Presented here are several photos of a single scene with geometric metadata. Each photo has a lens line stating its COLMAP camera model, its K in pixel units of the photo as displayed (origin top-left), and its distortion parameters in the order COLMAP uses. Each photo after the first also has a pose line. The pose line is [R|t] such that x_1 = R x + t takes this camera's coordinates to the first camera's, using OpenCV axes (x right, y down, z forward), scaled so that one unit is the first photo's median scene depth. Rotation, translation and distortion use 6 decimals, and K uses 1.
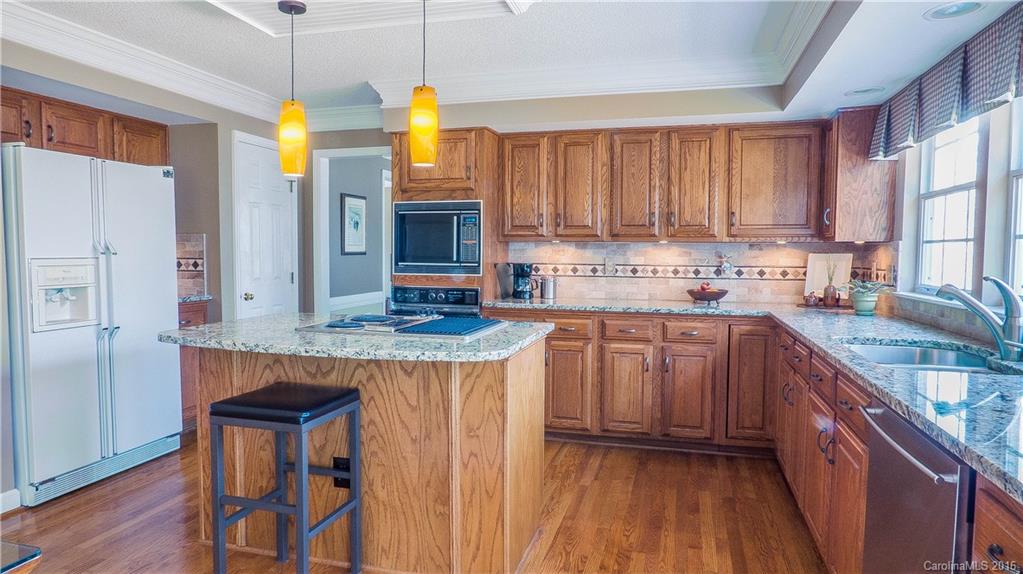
lens RADIAL K [[603.4, 0, 511.1], [0, 603.4, 282.8], [0, 0, 1]] dist [0.001098, 0.000586]
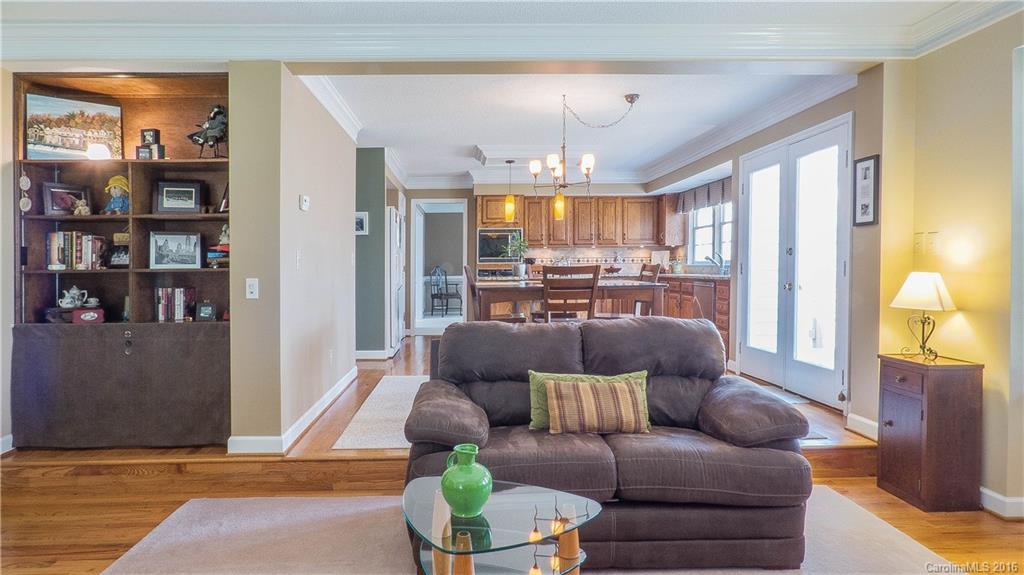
lens RADIAL K [[604.0, 0, 511.6], [0, 604.0, 283.3], [0, 0, 1]] dist [0.001098, 0.000586]
pose [[0.942205, -0.027558, 0.333901, -0.833481], [0.034421, 0.999300, -0.014655, 0.094074], [-0.333263, 0.025301, 0.942494, -1.052863]]
